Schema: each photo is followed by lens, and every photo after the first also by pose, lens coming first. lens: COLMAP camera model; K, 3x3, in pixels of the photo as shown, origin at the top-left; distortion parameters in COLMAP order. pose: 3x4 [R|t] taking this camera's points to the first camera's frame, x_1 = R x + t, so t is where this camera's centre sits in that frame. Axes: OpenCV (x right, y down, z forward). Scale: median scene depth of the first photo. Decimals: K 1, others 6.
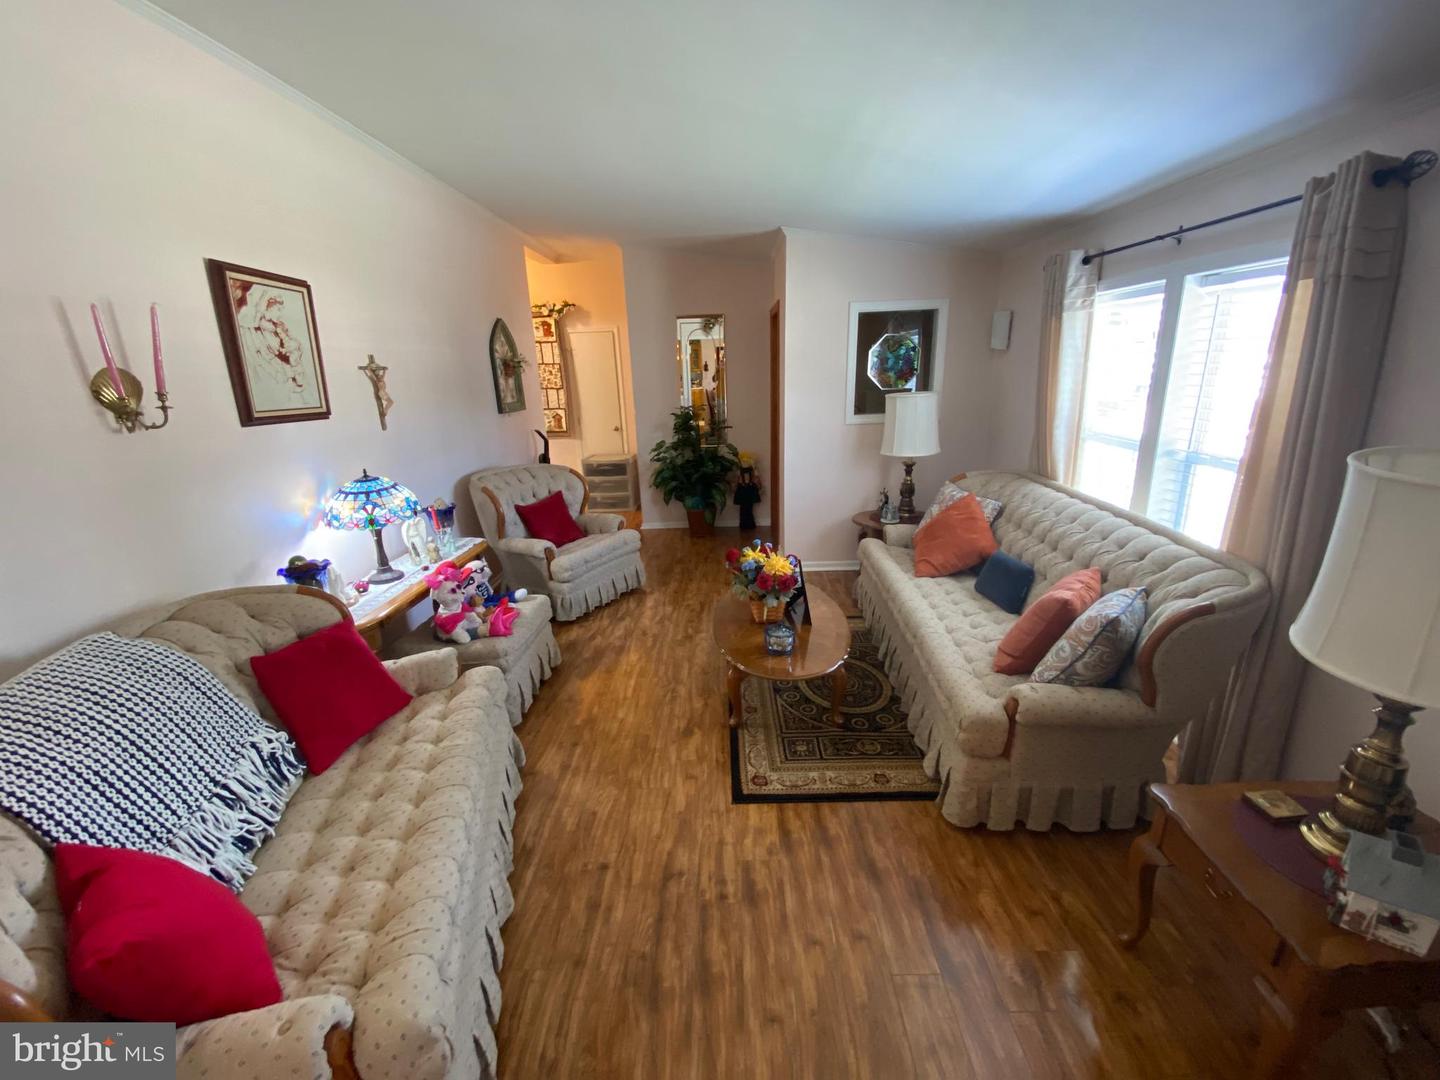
lens RADIAL K [[581.4, 0, 715.6], [0, 581.4, 536.8], [0, 0, 1]] dist [0.043878, -0.033736]
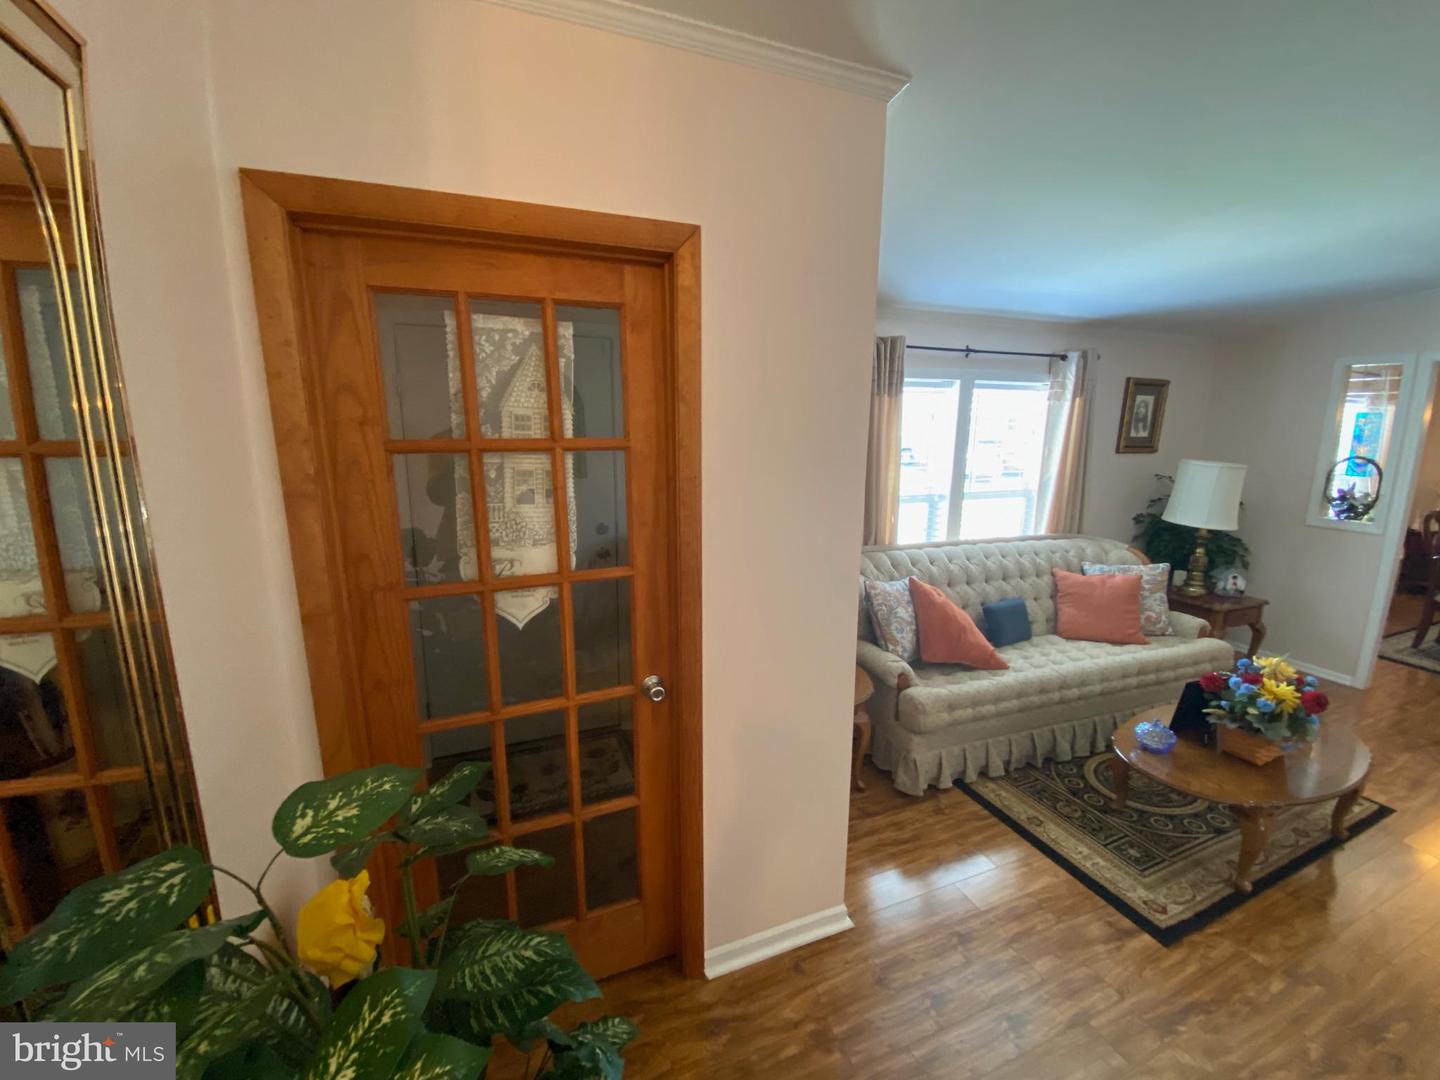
lens RADIAL K [[571.5, 0, 715.6], [0, 571.5, 515.0], [0, 0, 1]] dist [0.000131, -0.011349]
pose [[-0.378597, -0.126377, 0.916893, -0.293279], [0.270499, 0.932276, 0.240190, -0.598289], [-0.885152, 0.338954, -0.318772, 1.982180]]
